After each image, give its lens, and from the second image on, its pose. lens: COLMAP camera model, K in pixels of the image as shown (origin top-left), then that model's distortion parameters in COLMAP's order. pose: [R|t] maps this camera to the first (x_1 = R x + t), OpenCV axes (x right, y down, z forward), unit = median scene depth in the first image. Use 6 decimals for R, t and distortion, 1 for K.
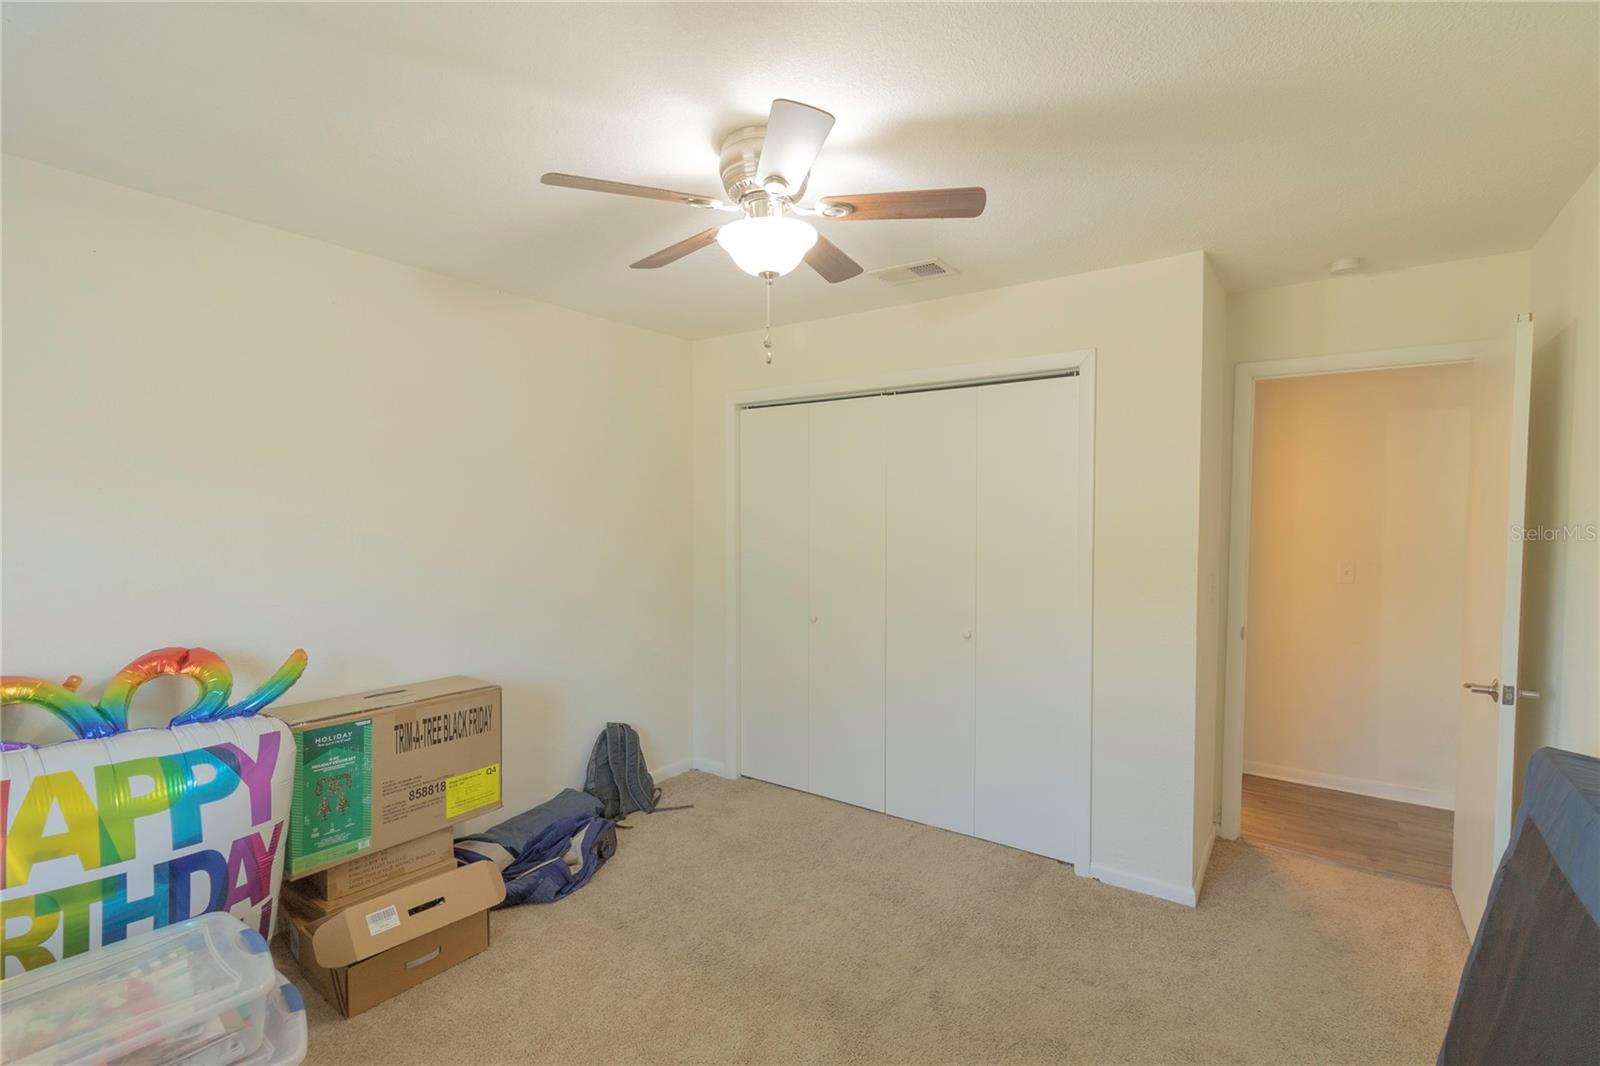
lens RADIAL K [[734.7, 0, 808.1], [0, 734.7, 535.3], [0, 0, 1]] dist [-0.000765, 0.000525]
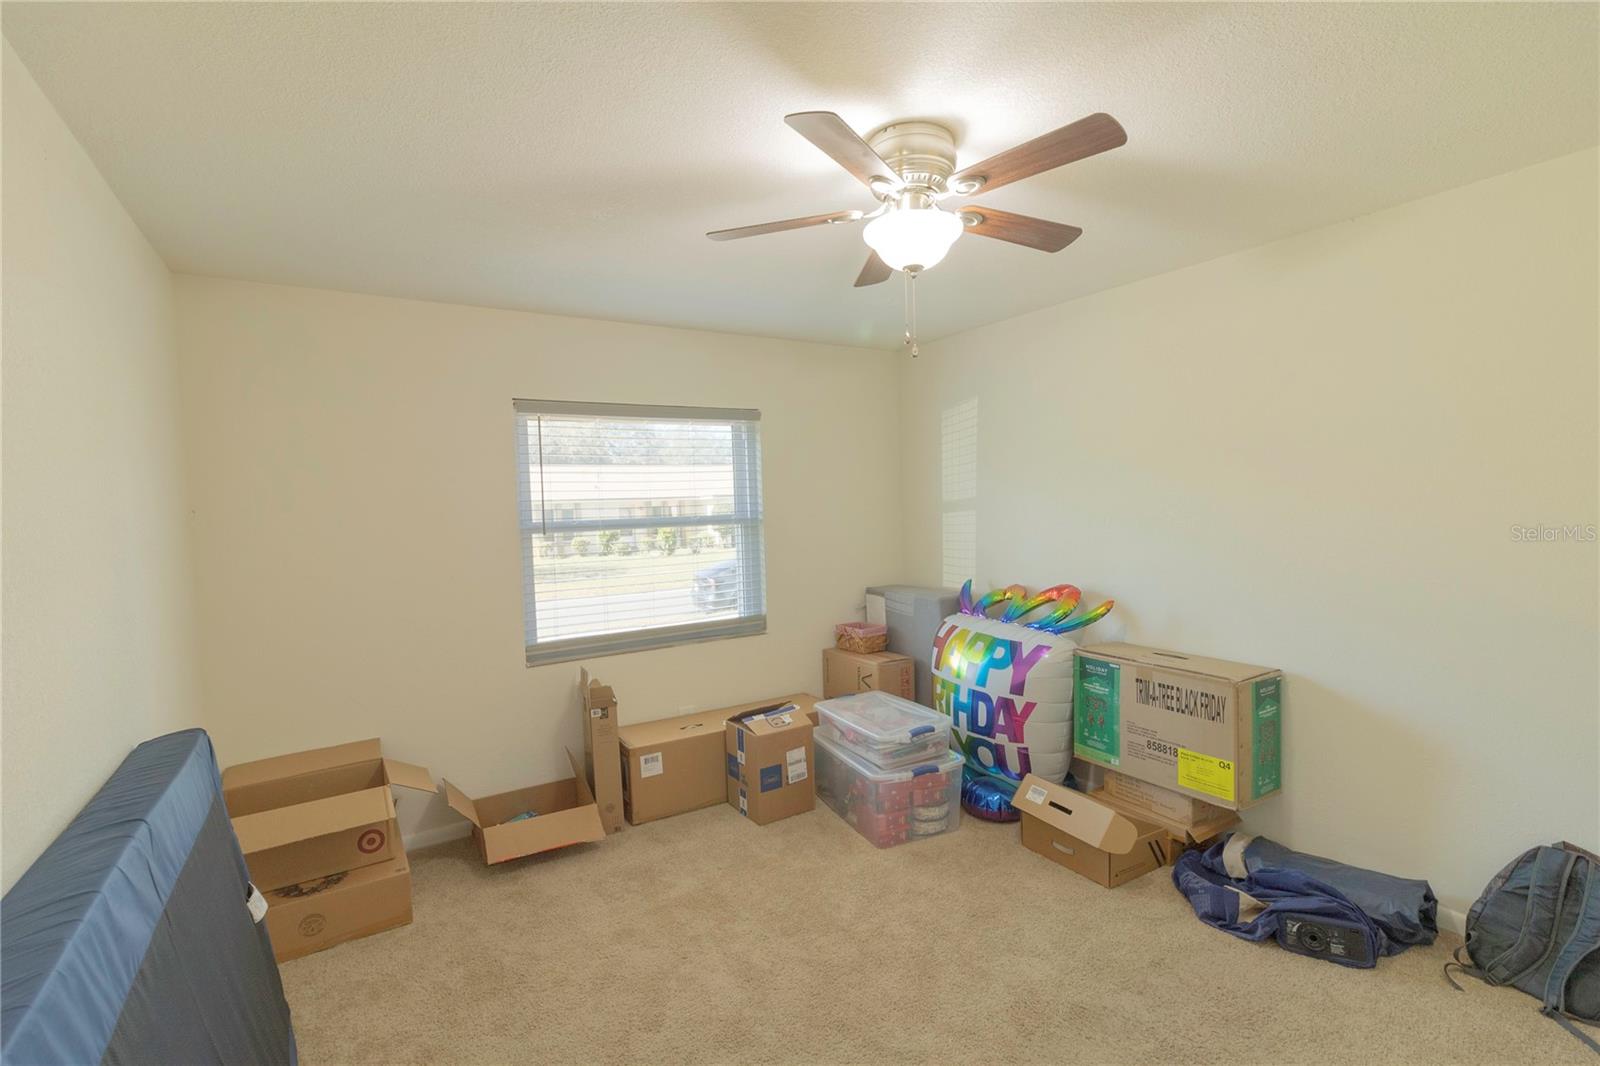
lens RADIAL K [[734.7, 0, 808.1], [0, 734.7, 535.3], [0, 0, 1]] dist [-0.000765, 0.000525]
pose [[-0.380029, 0.048551, -0.923700, 0.731440], [-0.002410, 0.998566, 0.053478, -0.033227], [0.924971, 0.022550, -0.379367, 0.968485]]
